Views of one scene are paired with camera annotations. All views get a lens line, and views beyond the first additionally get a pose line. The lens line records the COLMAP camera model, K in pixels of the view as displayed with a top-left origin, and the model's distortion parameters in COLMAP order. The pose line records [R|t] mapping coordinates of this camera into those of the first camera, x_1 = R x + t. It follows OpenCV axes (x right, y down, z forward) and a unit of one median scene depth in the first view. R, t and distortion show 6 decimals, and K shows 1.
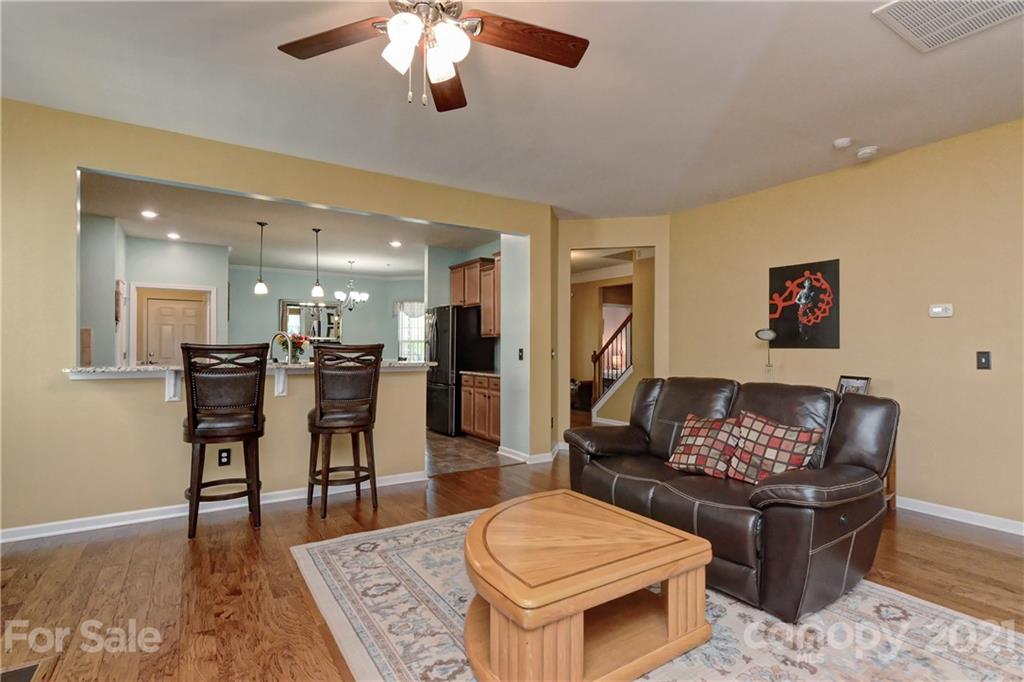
lens RADIAL K [[491.4, 0, 512.0], [0, 491.4, 341.0], [0, 0, 1]] dist [0.001610, 0.000402]
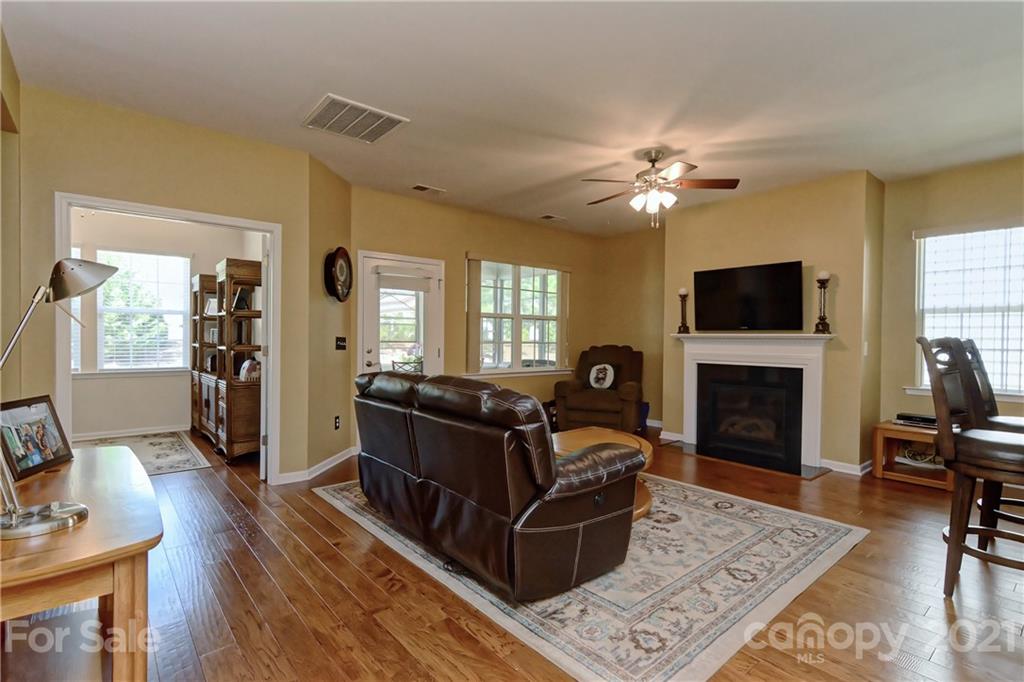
lens RADIAL K [[491.4, 0, 512.0], [0, 491.4, 341.0], [0, 0, 1]] dist [0.001610, 0.000402]
pose [[-0.990018, -0.011159, -0.140499, 0.545206], [-0.010771, 0.999936, -0.003517, 0.027149], [0.140529, -0.001968, -0.990075, 2.266210]]
